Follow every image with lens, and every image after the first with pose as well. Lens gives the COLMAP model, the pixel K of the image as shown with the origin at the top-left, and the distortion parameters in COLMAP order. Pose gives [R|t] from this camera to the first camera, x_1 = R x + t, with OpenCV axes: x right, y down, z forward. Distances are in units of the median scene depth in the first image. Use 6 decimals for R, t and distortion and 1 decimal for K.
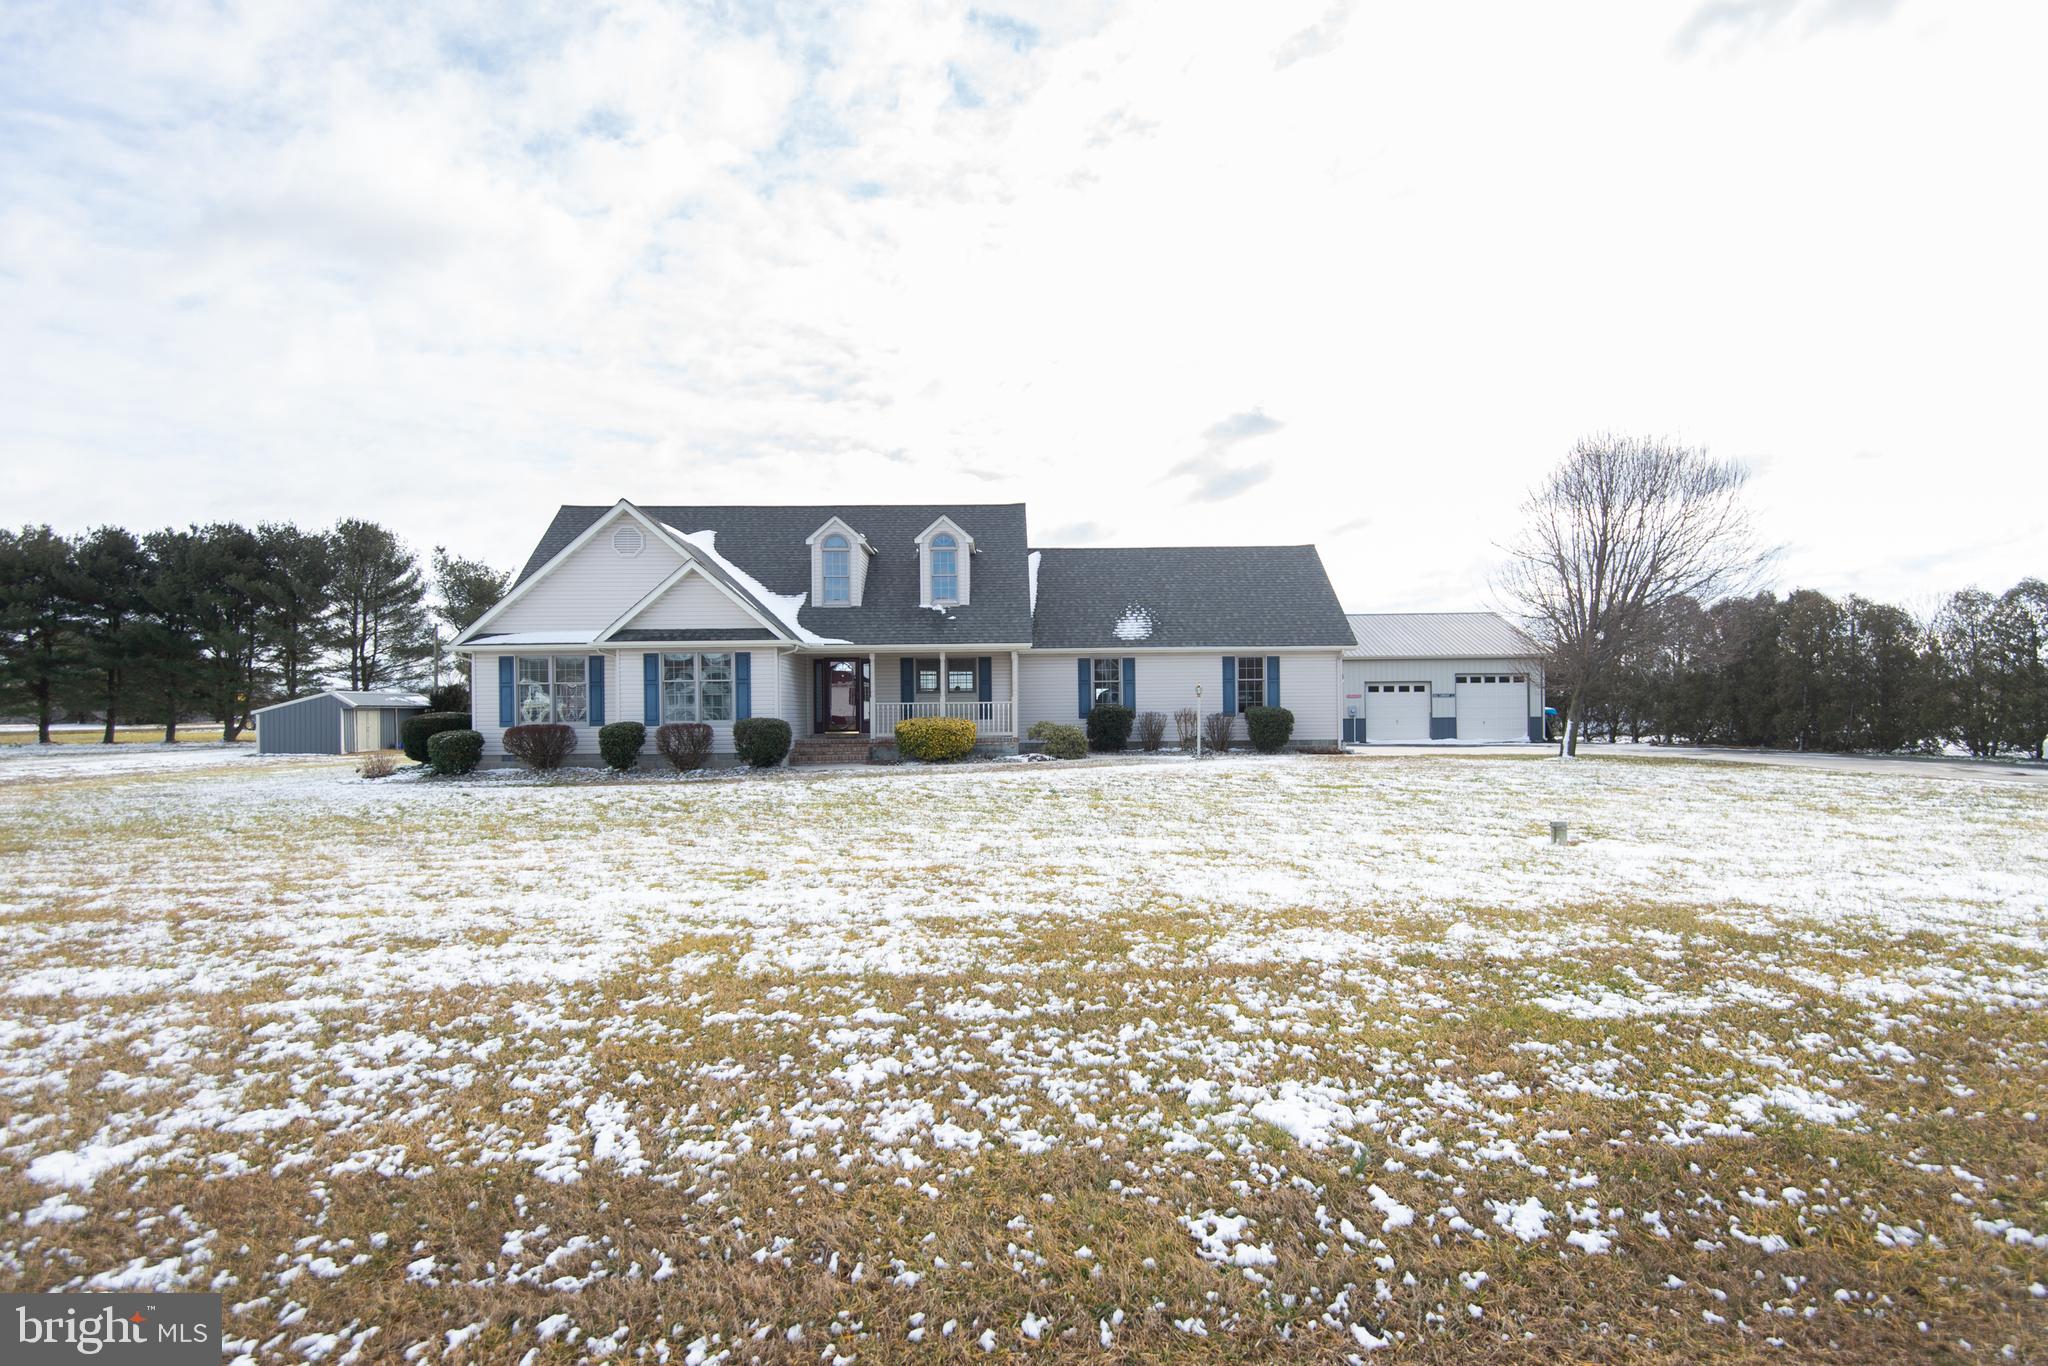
lens RADIAL K [[1082.4, 0, 1023.2], [0, 1082.4, 669.0], [0, 0, 1]] dist [0.037020, -0.000378]
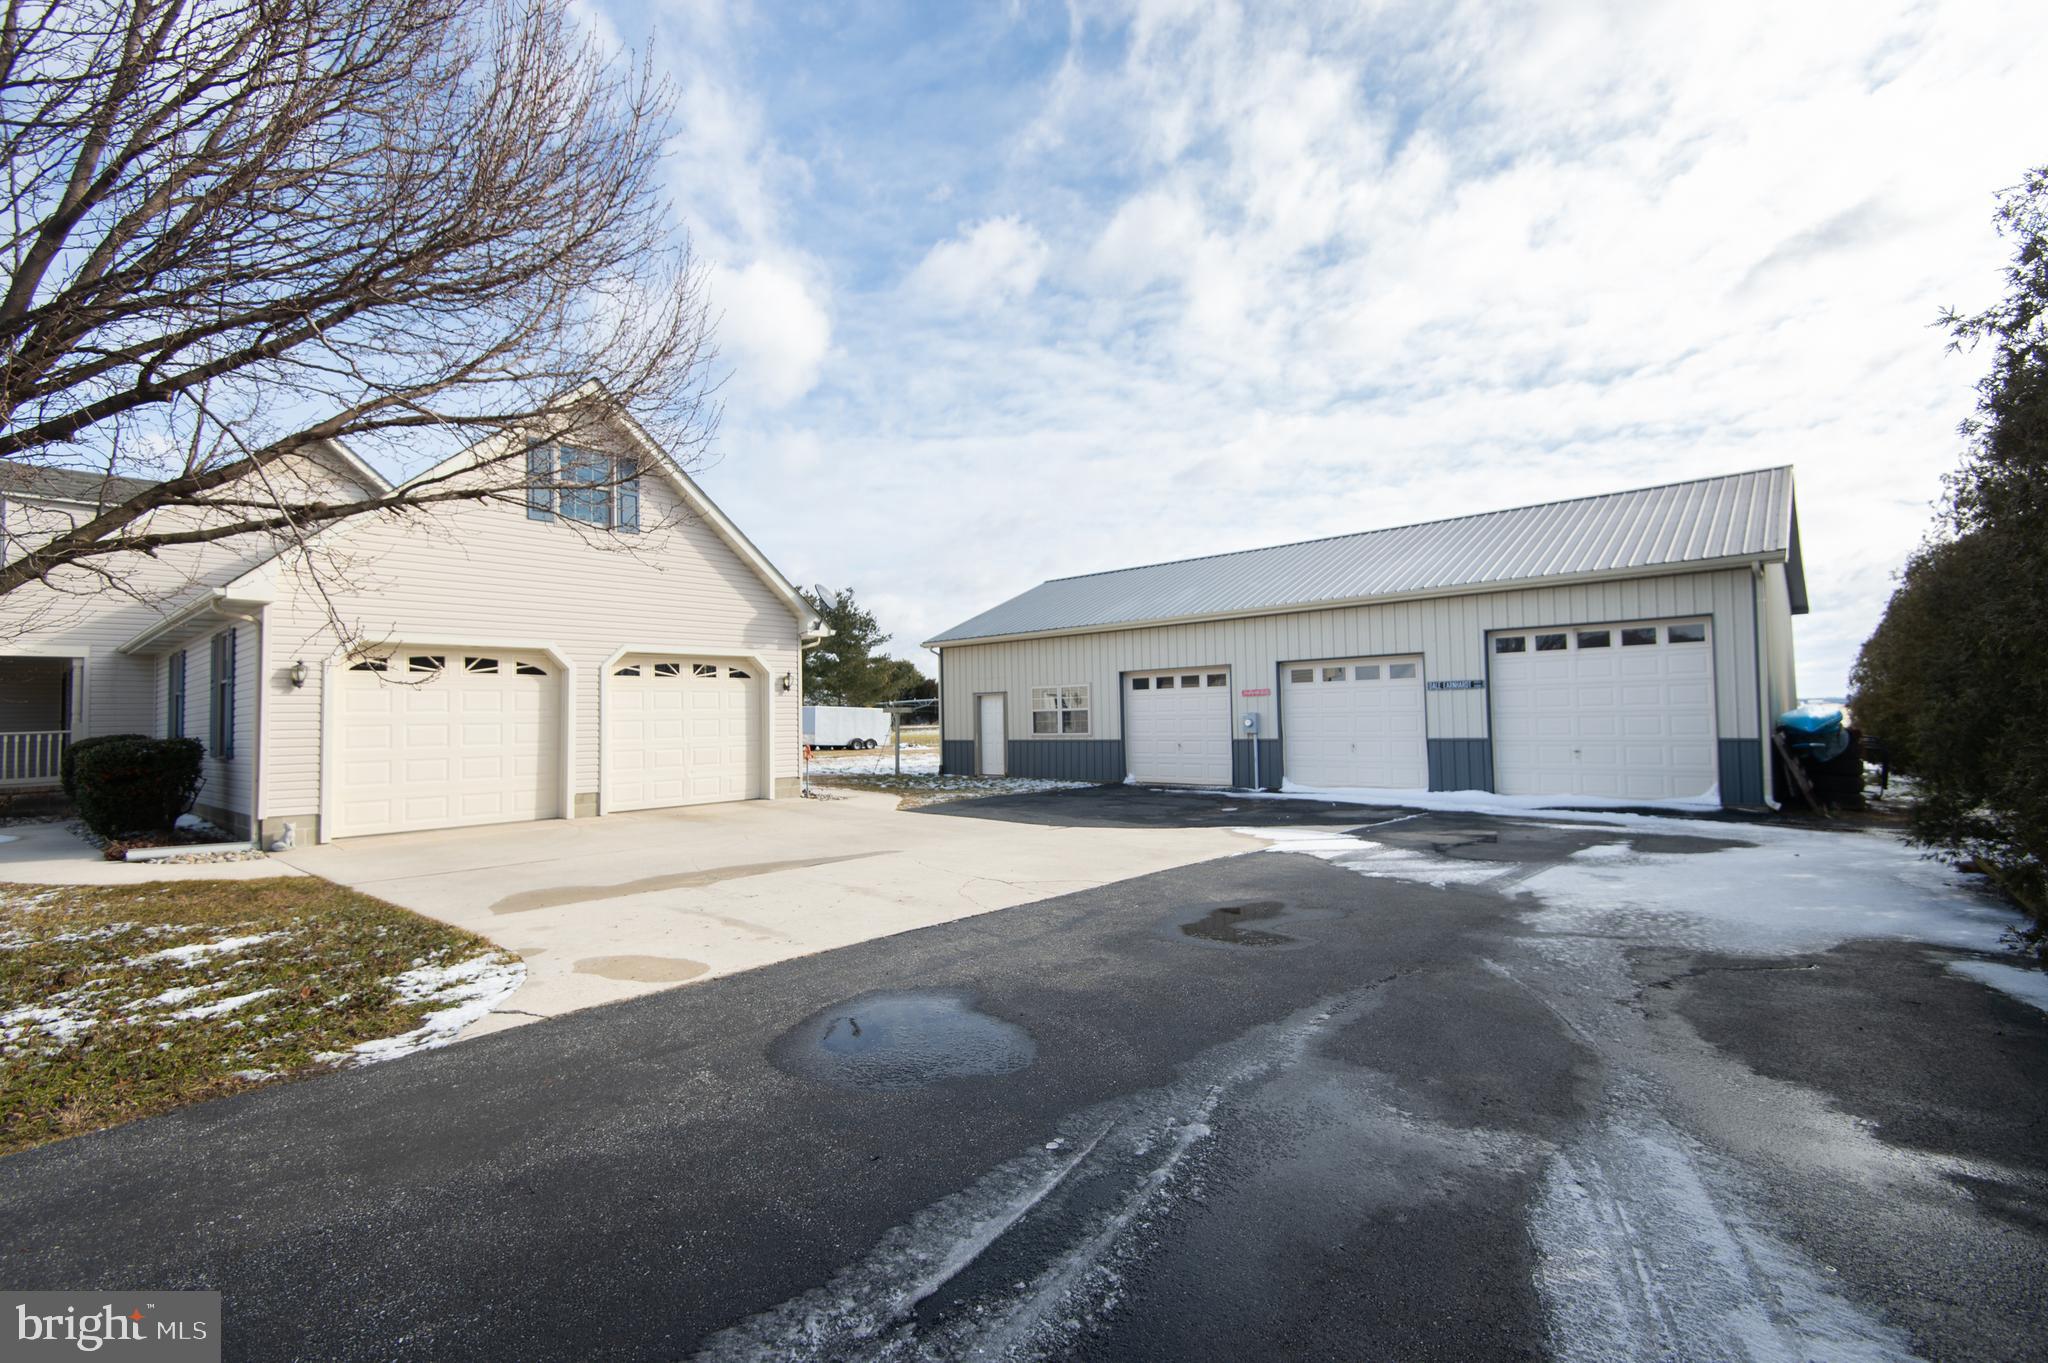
lens RADIAL K [[938.1, 0, 1014.9], [0, 938.1, 675.3], [0, 0, 1]] dist [0.003509, 0.000199]
pose [[0.737895, -0.038271, -0.673830, 0.499474], [0.041499, 0.999075, -0.011299, 0.017344], [0.673639, -0.019626, 0.738800, 0.623155]]
